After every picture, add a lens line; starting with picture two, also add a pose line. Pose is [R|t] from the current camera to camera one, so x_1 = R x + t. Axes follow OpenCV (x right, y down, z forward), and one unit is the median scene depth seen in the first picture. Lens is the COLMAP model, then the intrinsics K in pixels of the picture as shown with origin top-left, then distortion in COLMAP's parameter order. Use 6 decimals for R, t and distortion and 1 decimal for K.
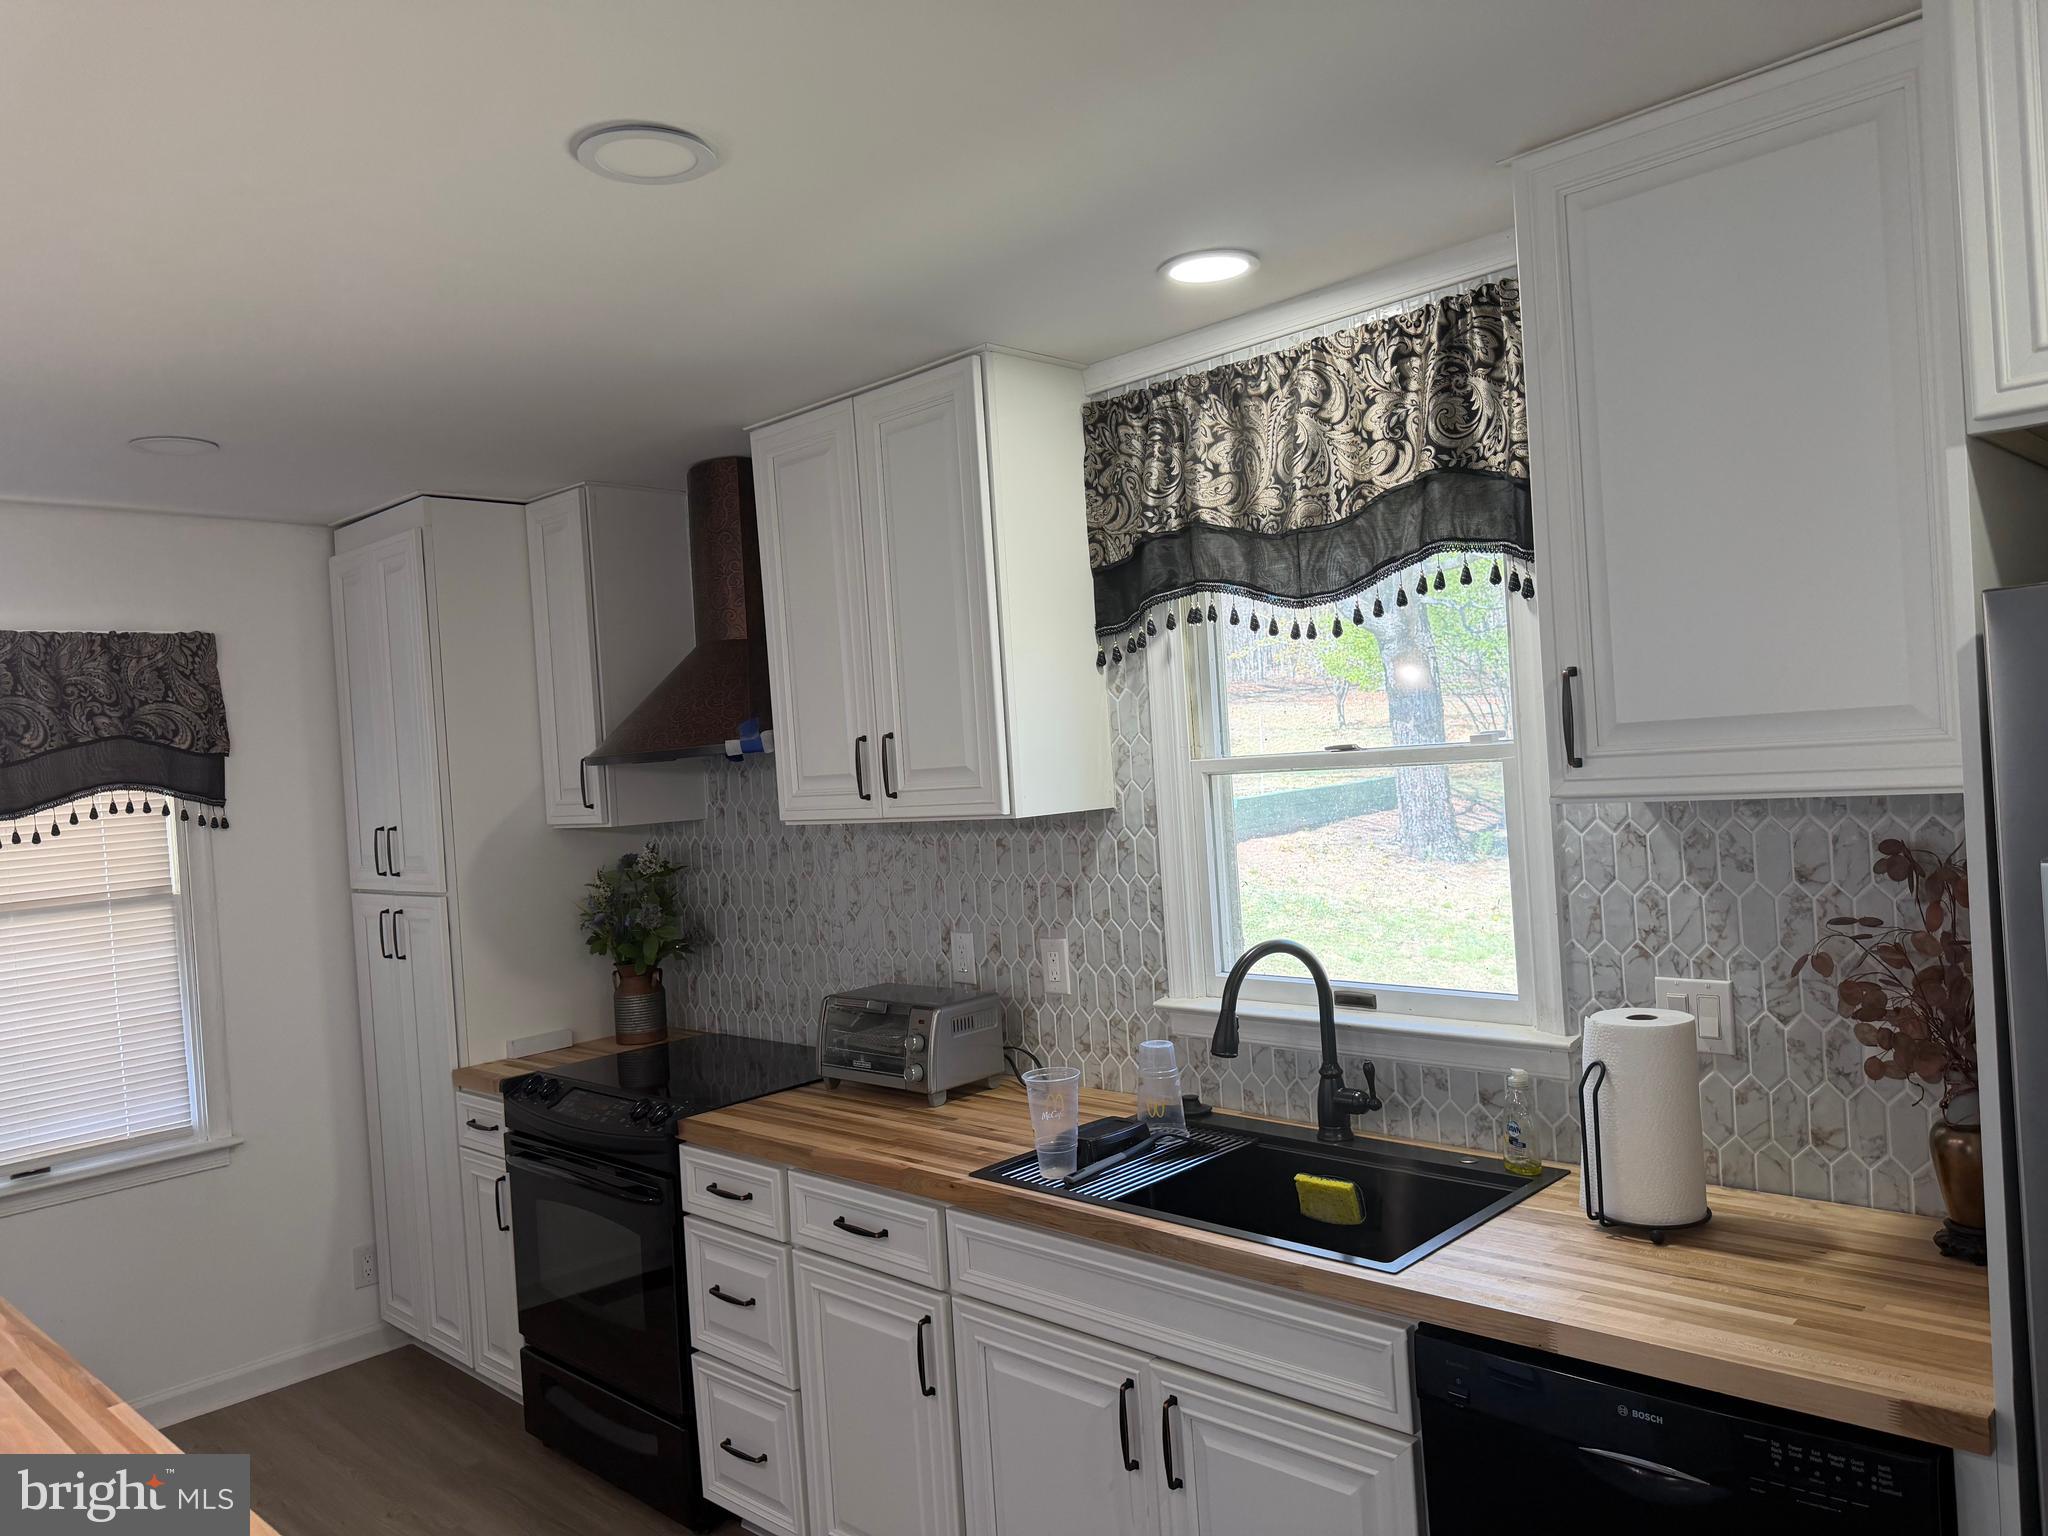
lens RADIAL K [[1438.8, 0, 1027.6], [0, 1438.8, 765.3], [0, 0, 1]] dist [0.060038, -0.069633]
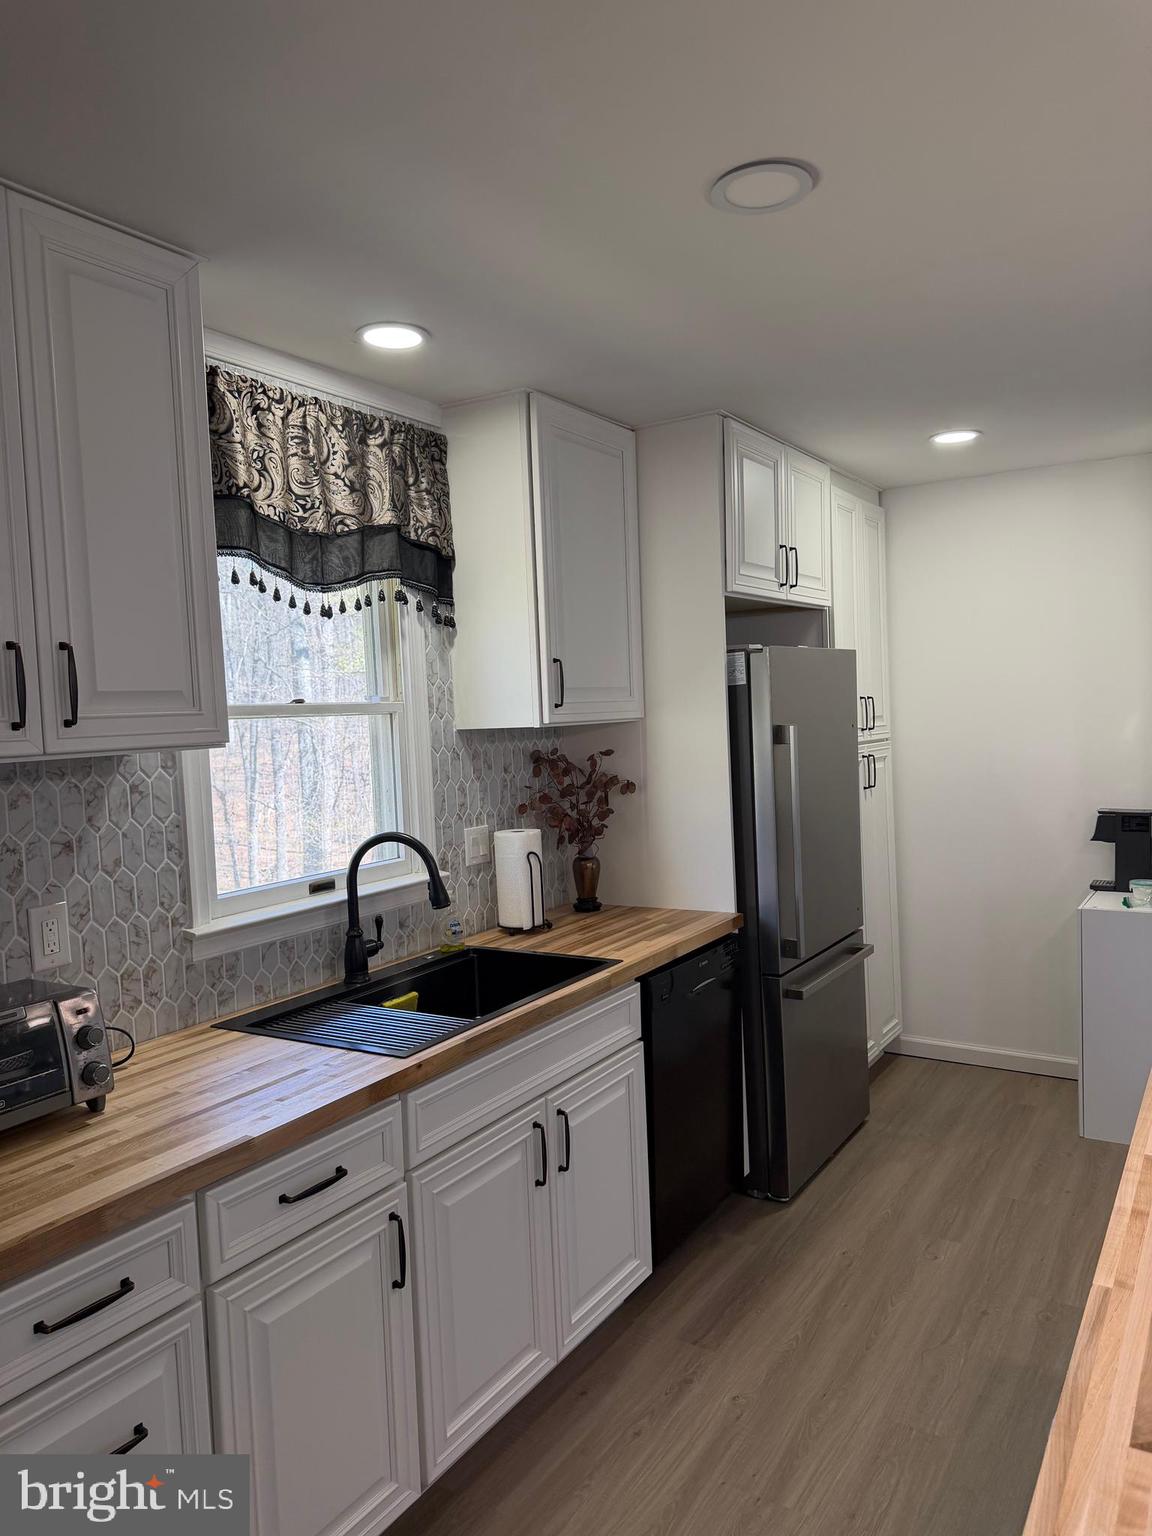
lens RADIAL K [[1079.1, 0, 590.8], [0, 1079.1, 765.0], [0, 0, 1]] dist [0.060038, -0.069633]
pose [[-0.201100, 0.028408, 0.979159, -0.627973], [0.068918, 0.997513, -0.014786, 0.061616], [-0.977143, 0.064508, -0.202557, 0.727533]]
